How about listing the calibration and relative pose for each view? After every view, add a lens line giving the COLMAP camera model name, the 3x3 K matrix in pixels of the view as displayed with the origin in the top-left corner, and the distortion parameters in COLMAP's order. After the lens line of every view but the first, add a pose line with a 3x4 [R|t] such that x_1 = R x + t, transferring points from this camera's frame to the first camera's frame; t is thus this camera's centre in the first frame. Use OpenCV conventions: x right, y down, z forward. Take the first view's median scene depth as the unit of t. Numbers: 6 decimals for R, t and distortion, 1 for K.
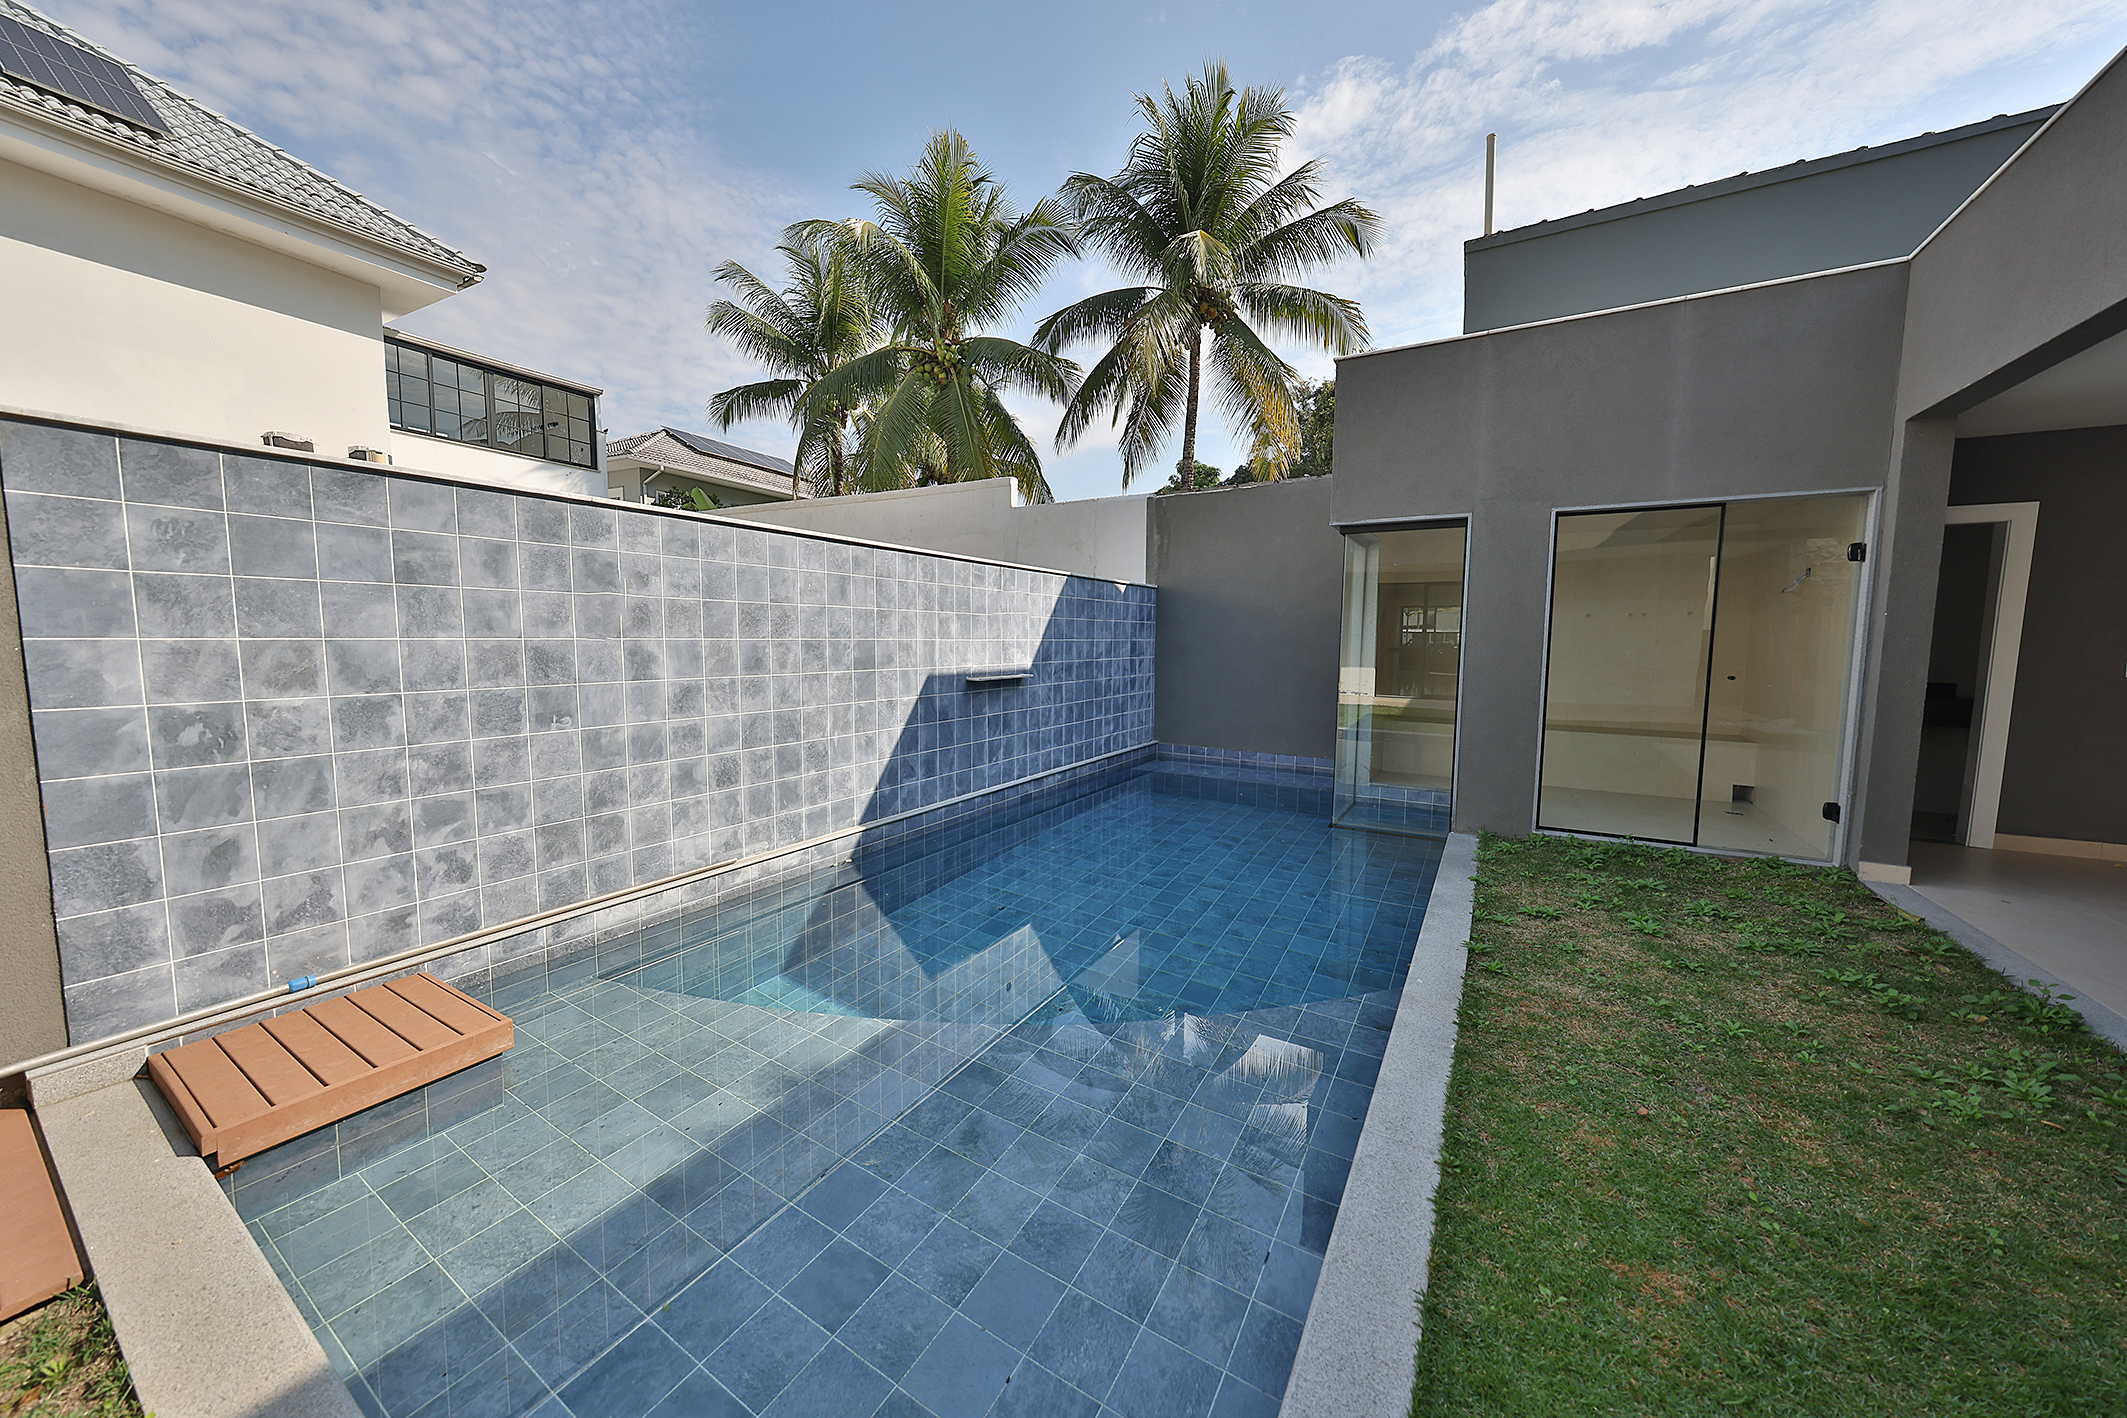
lens RADIAL K [[728.2, 0, 1068.4], [0, 728.2, 696.7], [0, 0, 1]] dist [0.005345, -0.000492]
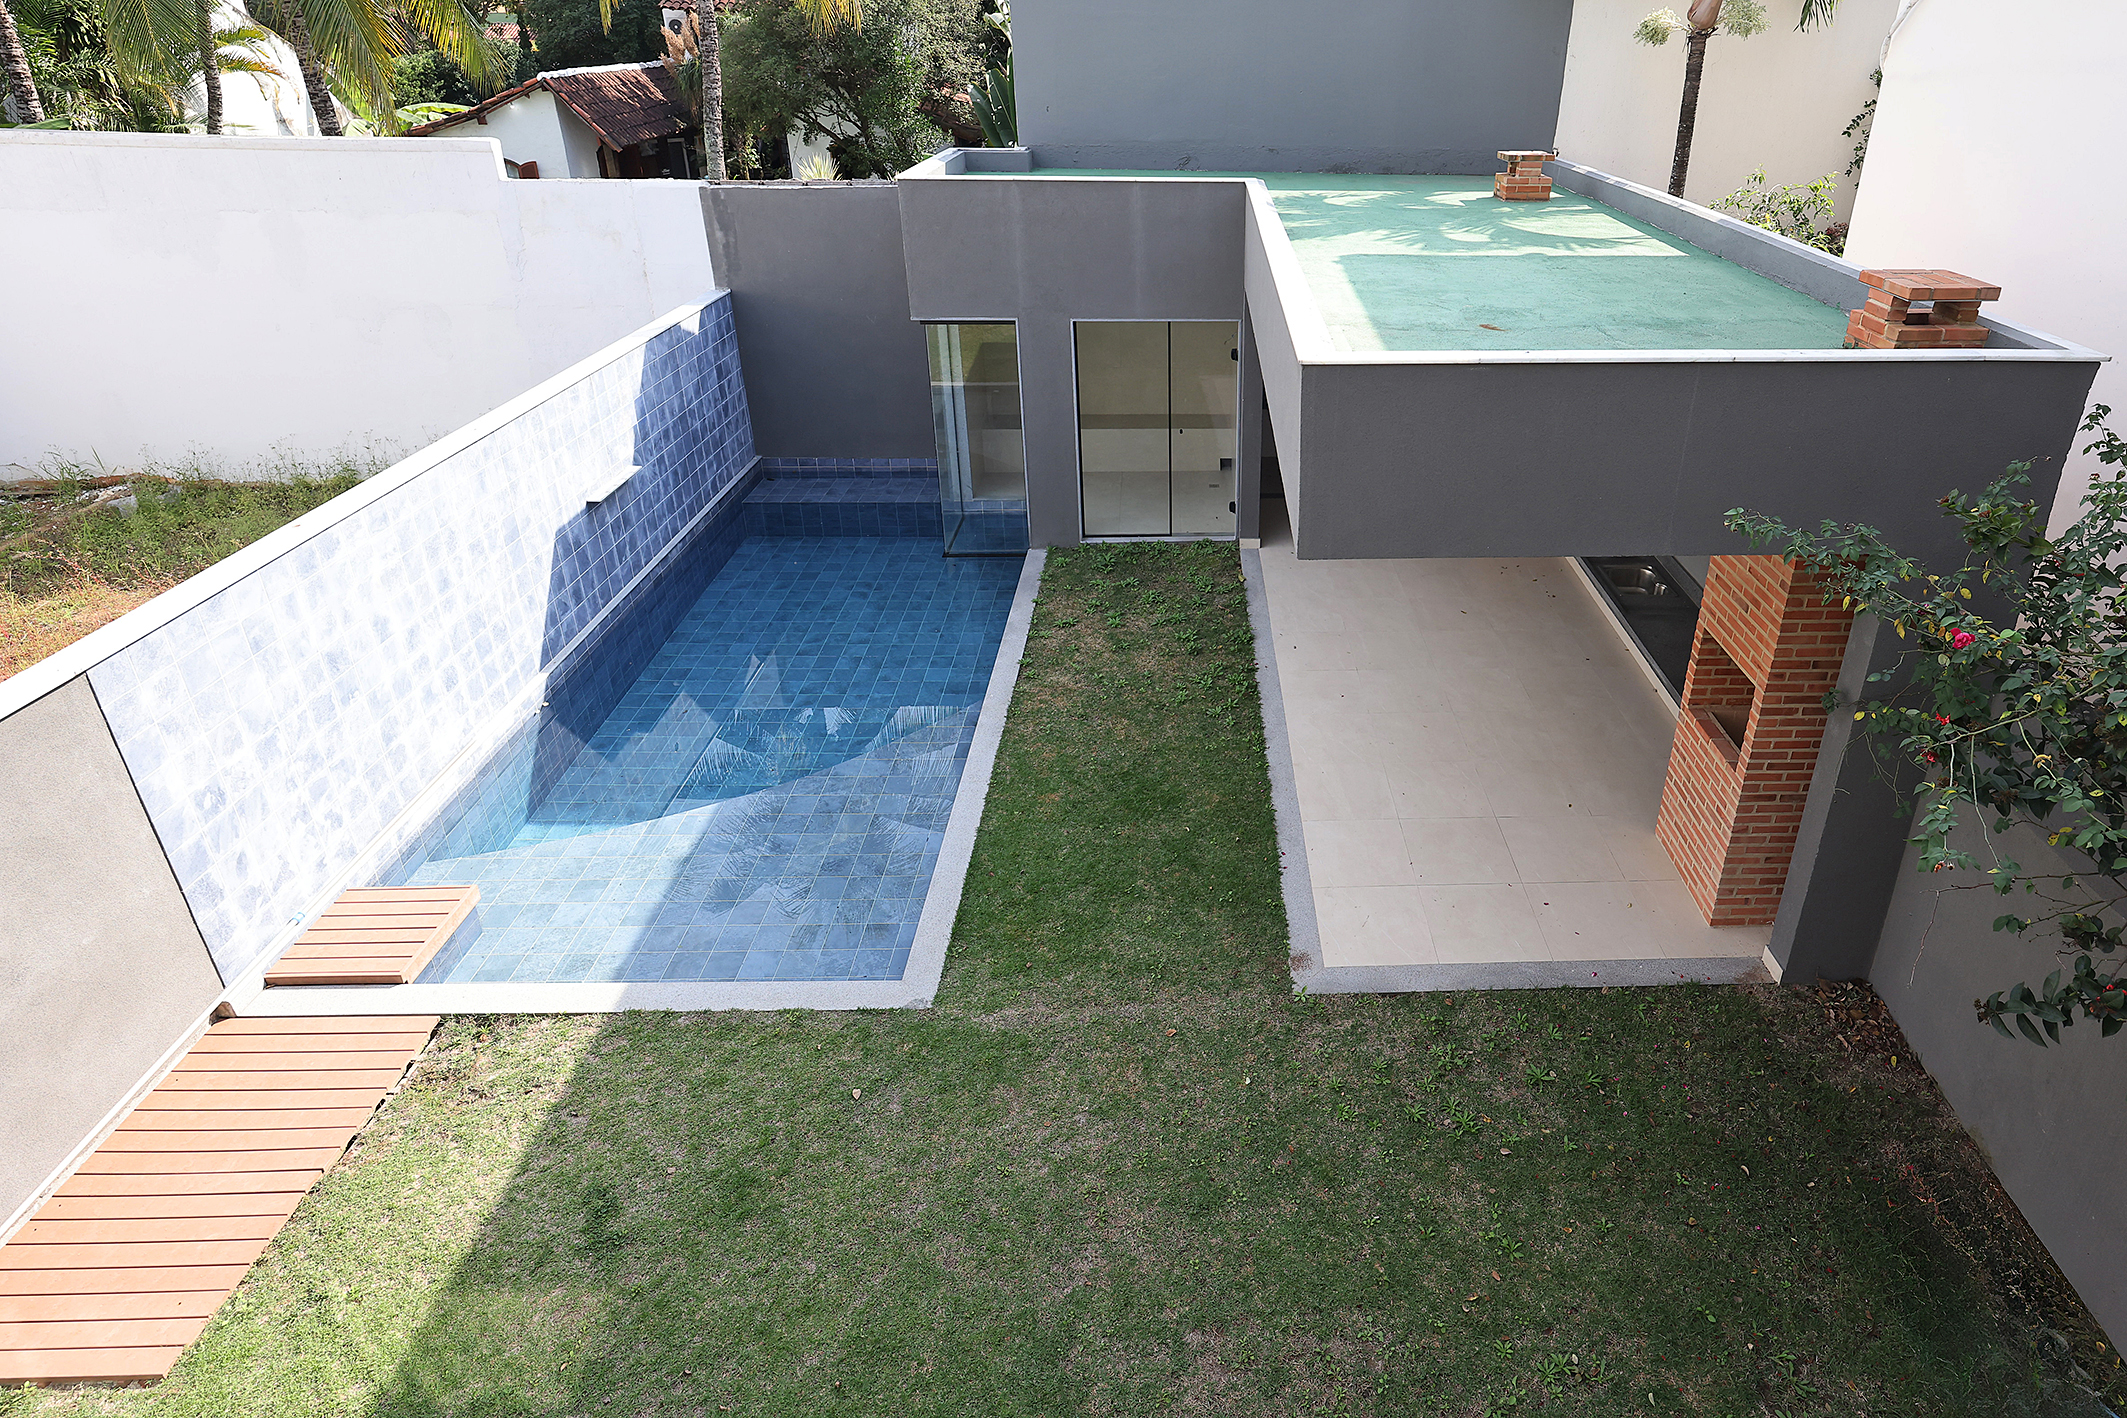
lens RADIAL K [[1145.5, 0, 1210.7], [0, 1145.5, 519.5], [0, 0, 1]] dist [-0.001588, -0.001039]
pose [[0.844964, -0.212219, 0.490917, -0.273468], [0.045988, 0.943334, 0.328641, -0.686119], [-0.532843, -0.255114, 0.806843, -1.089896]]
